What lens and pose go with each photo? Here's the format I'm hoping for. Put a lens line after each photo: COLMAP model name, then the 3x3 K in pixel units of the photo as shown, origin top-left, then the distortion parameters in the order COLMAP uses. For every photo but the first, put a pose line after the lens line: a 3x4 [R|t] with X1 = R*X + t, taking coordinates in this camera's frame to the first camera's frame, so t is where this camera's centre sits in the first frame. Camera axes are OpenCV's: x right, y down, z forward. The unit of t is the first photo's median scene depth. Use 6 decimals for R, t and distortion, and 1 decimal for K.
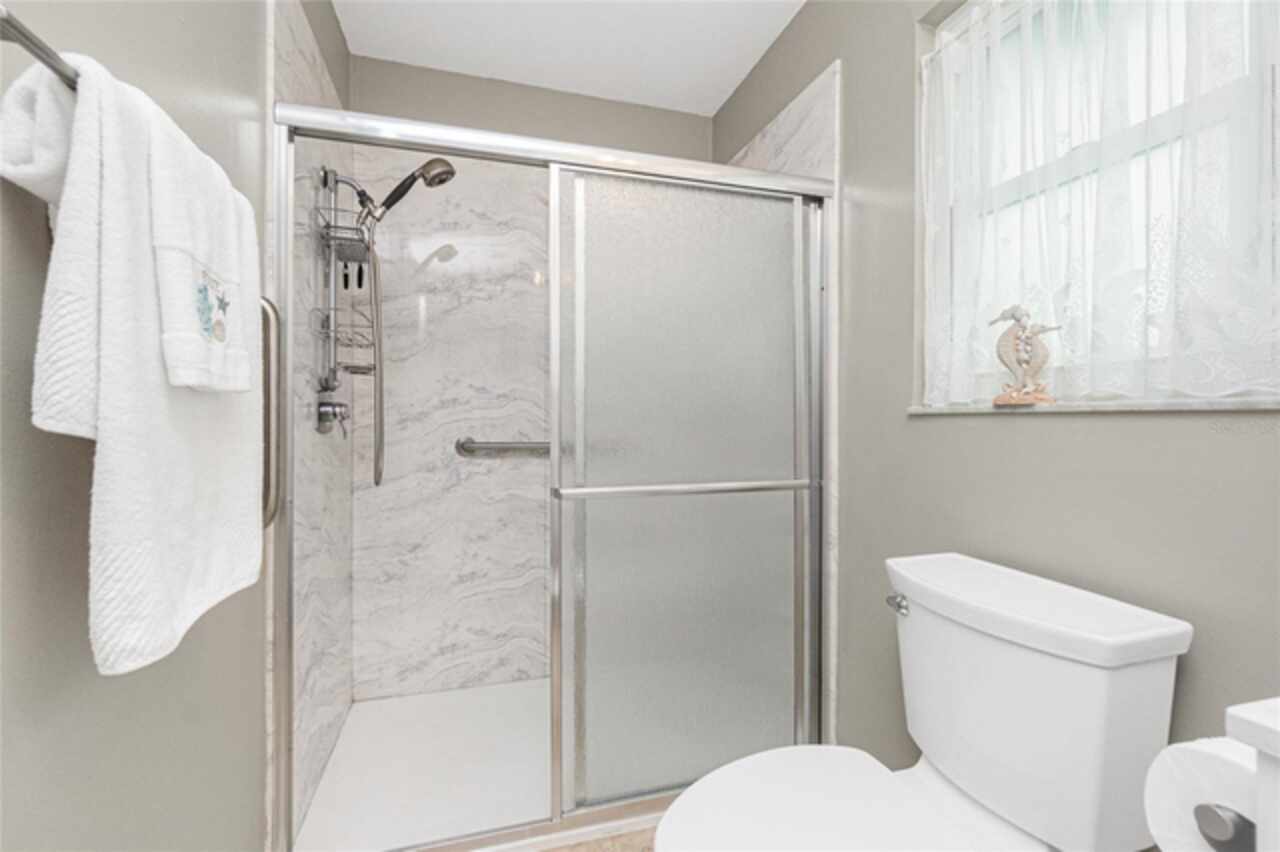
lens RADIAL K [[550.1, 0, 640.1], [0, 550.1, 420.9], [0, 0, 1]] dist [-0.003800, -0.000348]
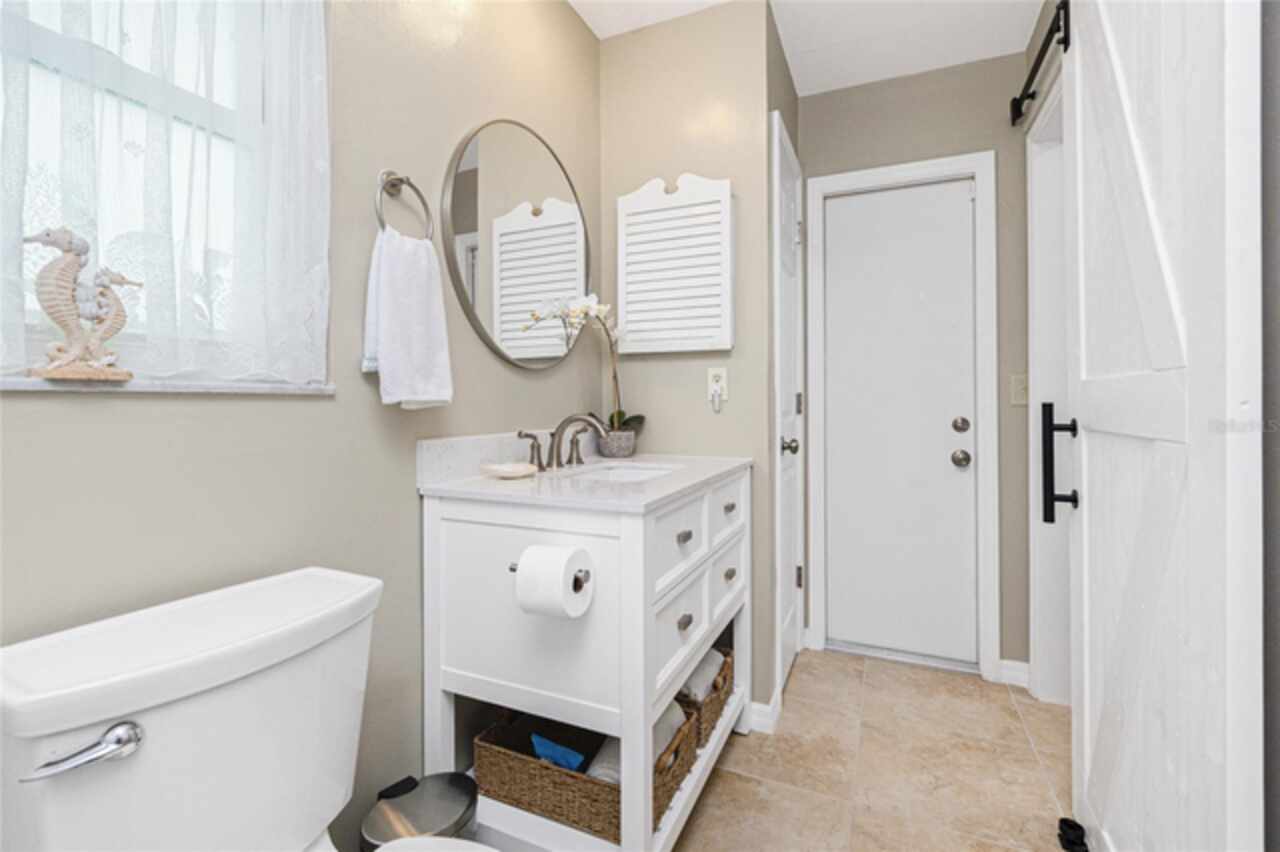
lens RADIAL K [[550.1, 0, 654.0], [0, 550.1, 399.9], [0, 0, 1]] dist [-0.003800, -0.000348]
pose [[-0.764266, 0.002731, 0.644895, -0.296239], [0.002545, 0.999996, -0.001219, -0.002570], [-0.644896, 0.000709, -0.764270, 1.103907]]
